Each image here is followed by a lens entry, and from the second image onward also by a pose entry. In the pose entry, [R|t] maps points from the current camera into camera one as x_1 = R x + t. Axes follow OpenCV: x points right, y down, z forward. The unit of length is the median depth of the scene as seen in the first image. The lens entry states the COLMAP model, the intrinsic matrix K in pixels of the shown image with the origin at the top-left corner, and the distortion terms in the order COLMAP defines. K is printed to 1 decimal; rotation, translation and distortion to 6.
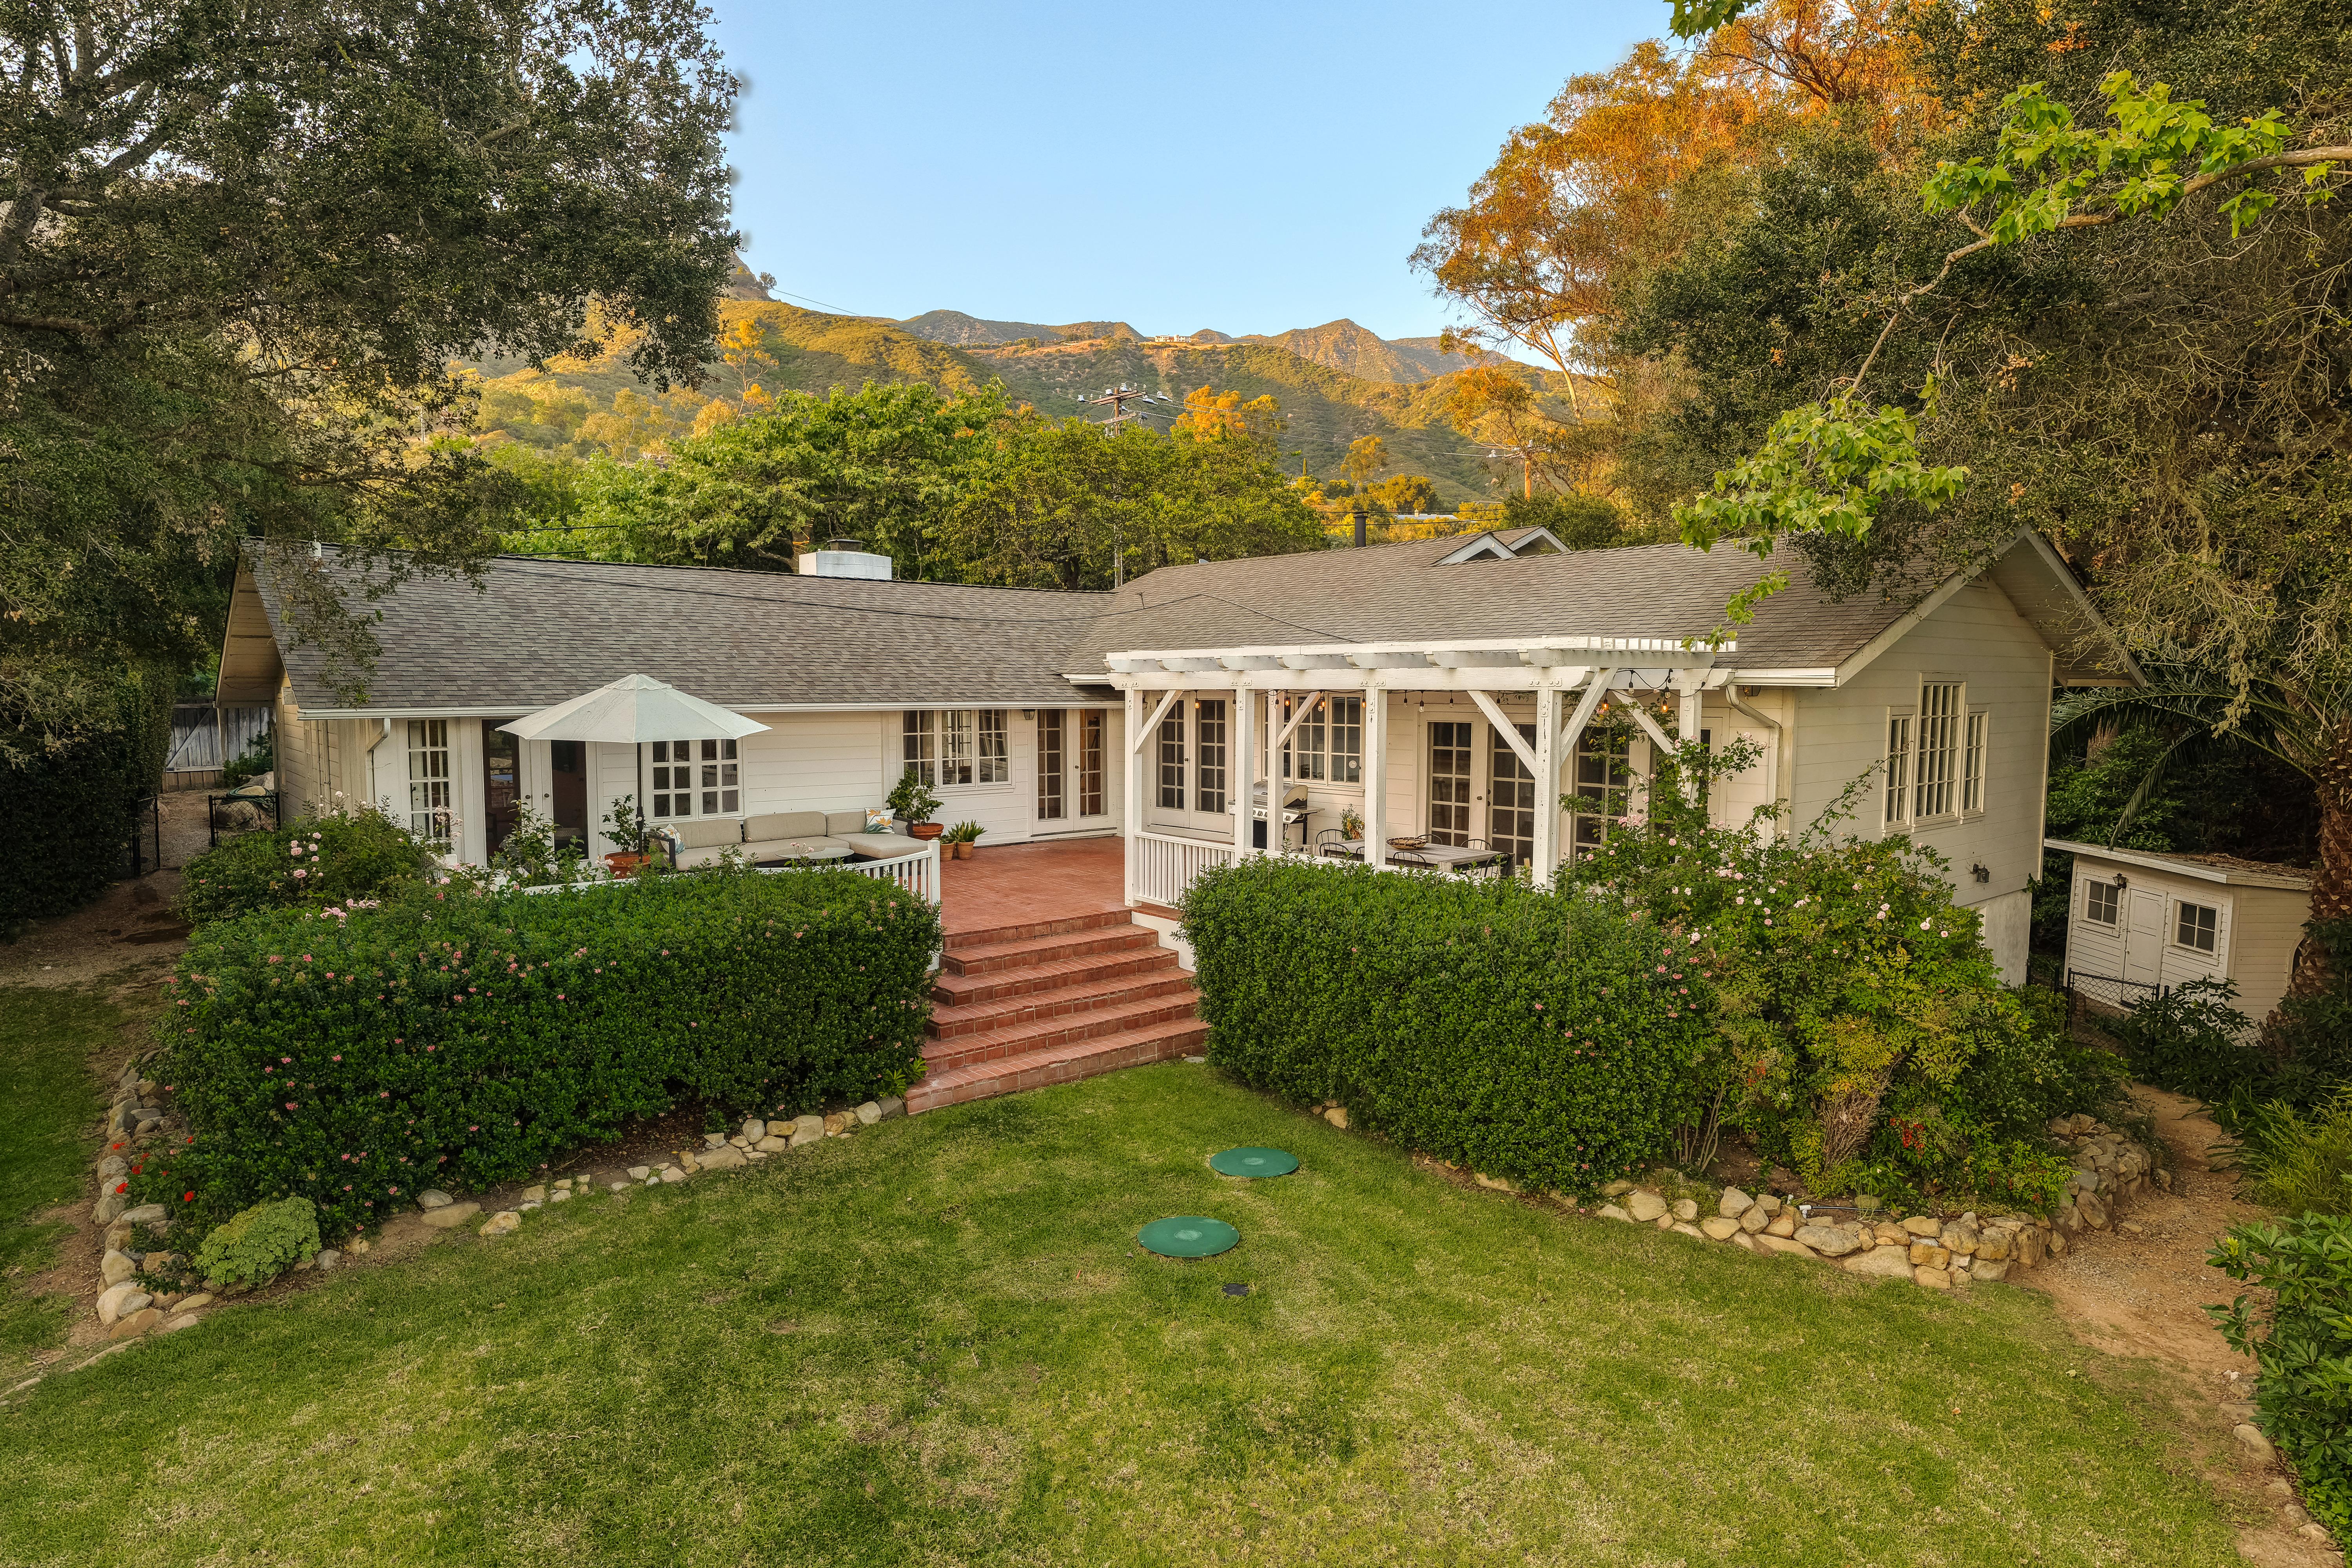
lens RADIAL K [[1467.4, 0, 1174.1], [0, 1467.4, 864.2], [0, 0, 1]] dist [0.003455, -0.014523]
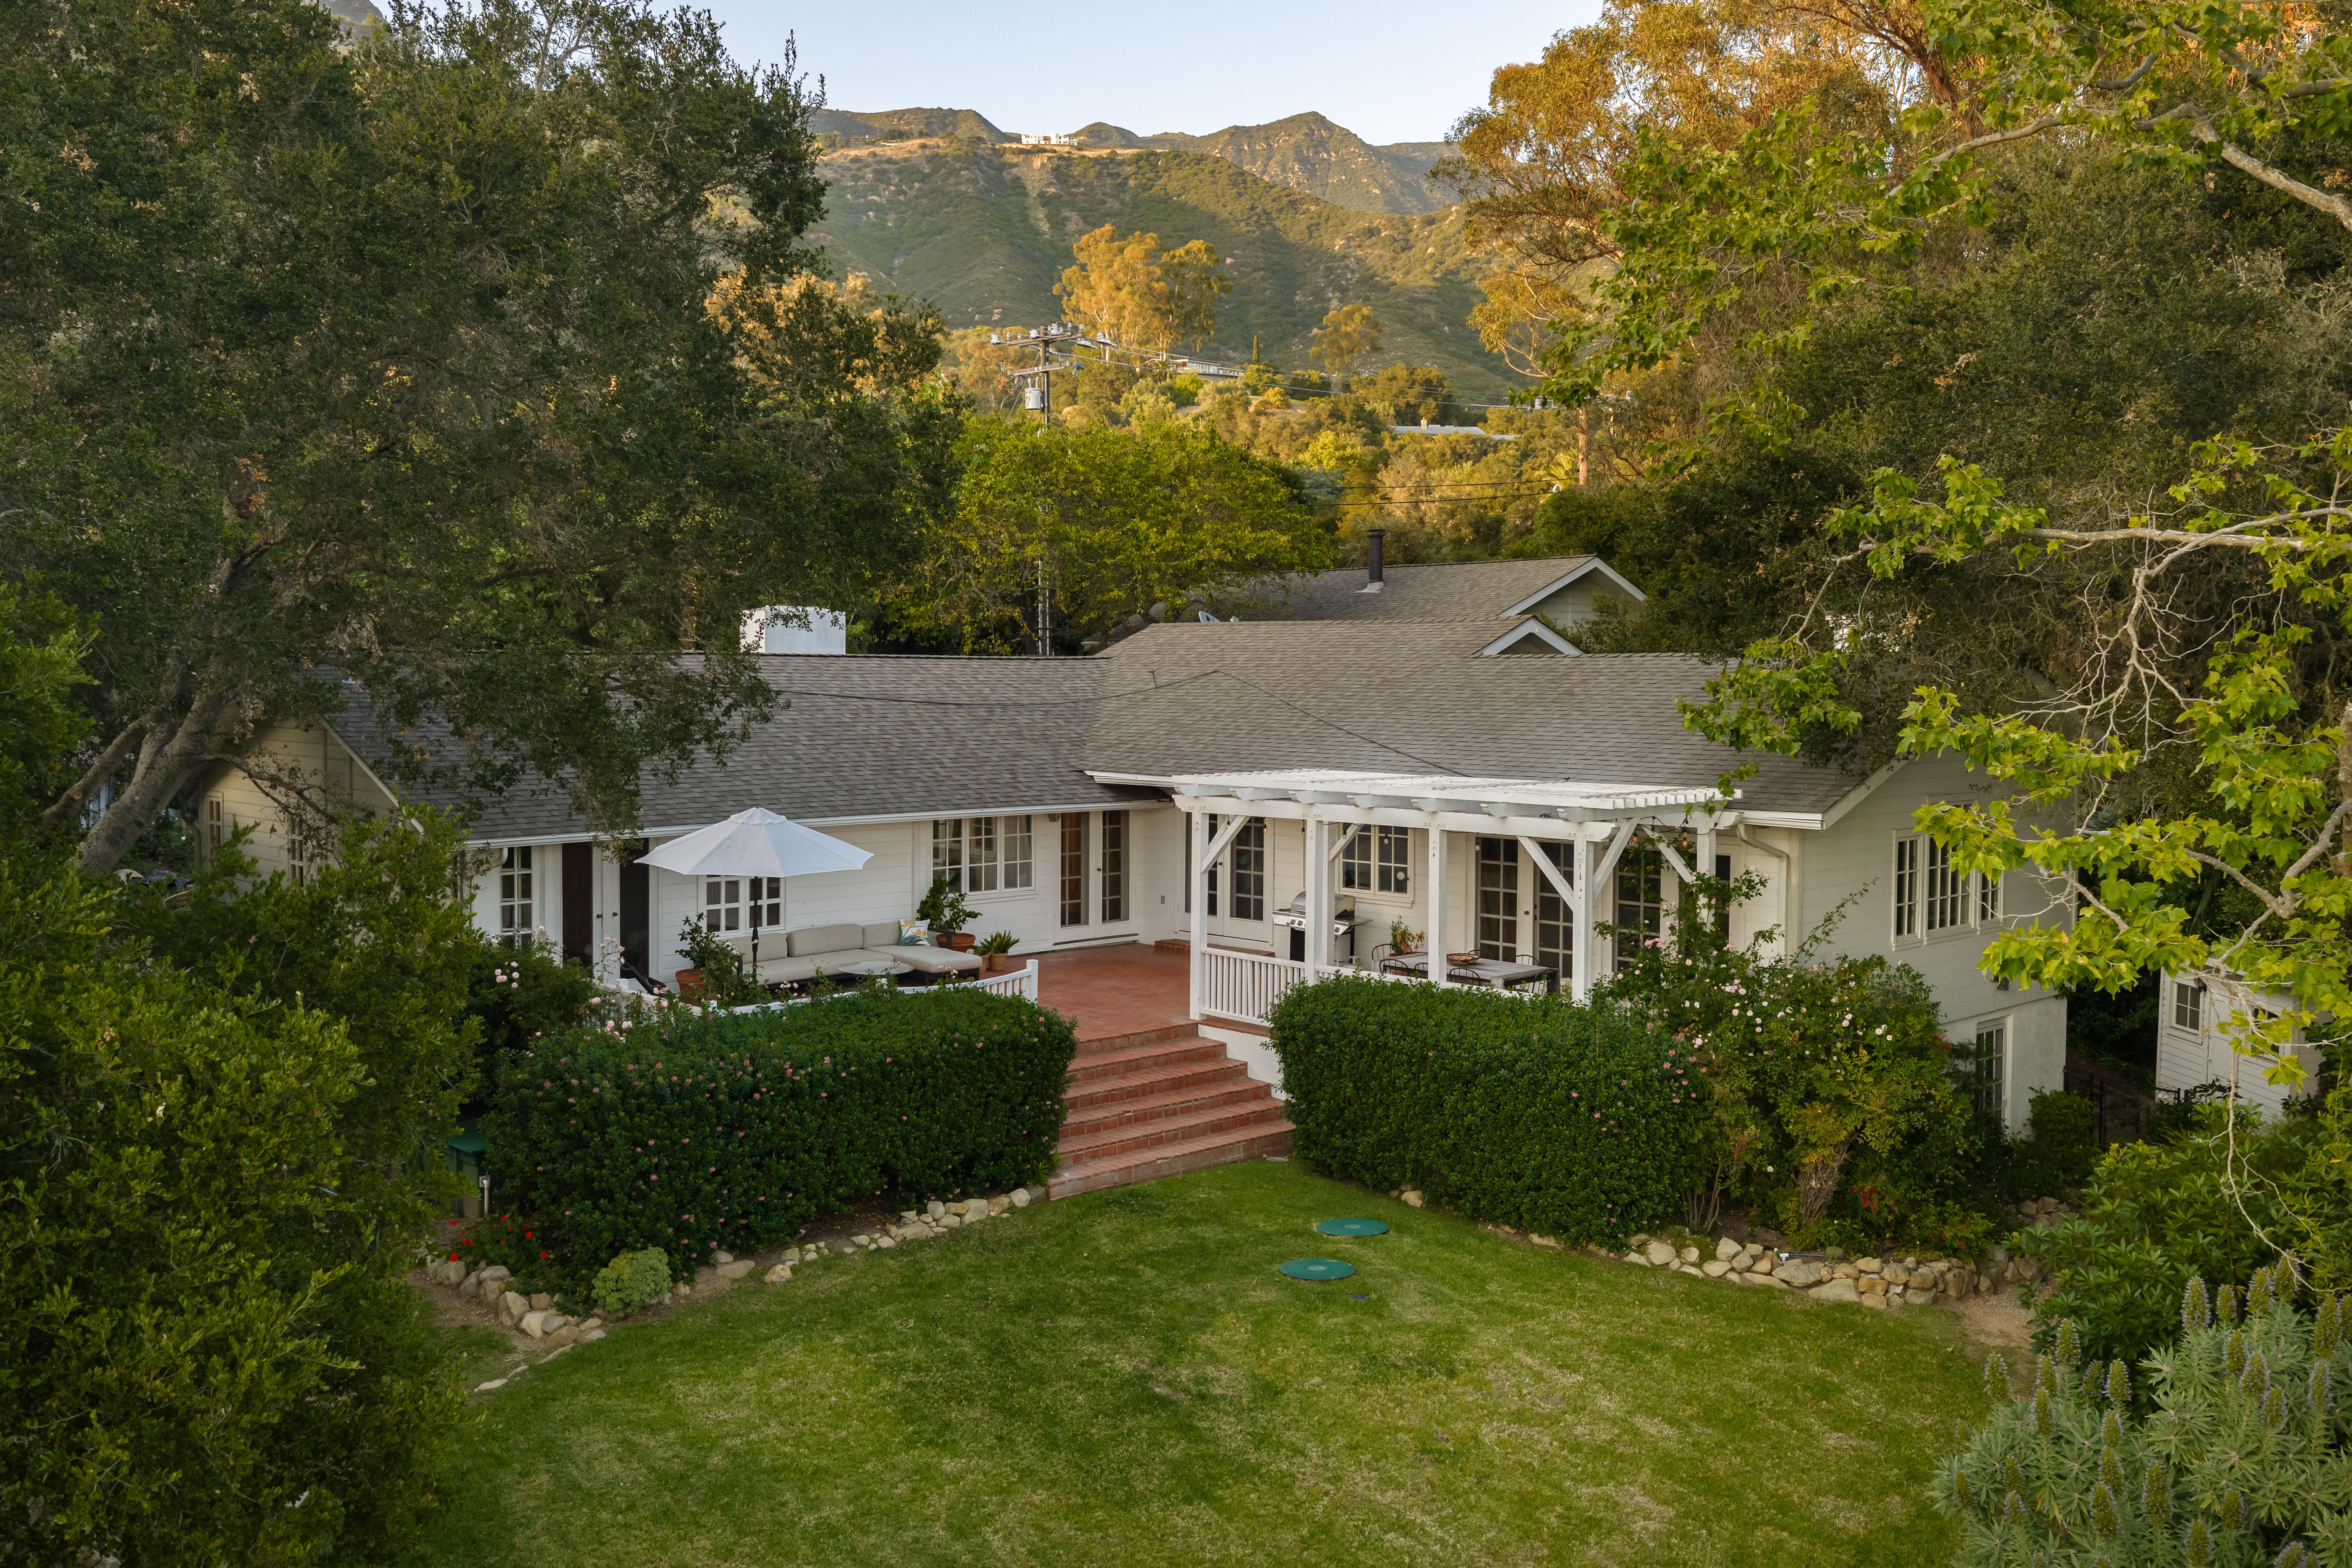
lens RADIAL K [[2319.4, 0, 1235.5], [0, 2319.4, 787.3], [0, 0, 1]] dist [0.001743, -0.024528]
pose [[0.996619, 0.001271, 0.082147, -0.186008], [0.004360, 0.997653, -0.068336, -0.031206], [-0.082041, 0.068463, 0.994275, -0.874758]]
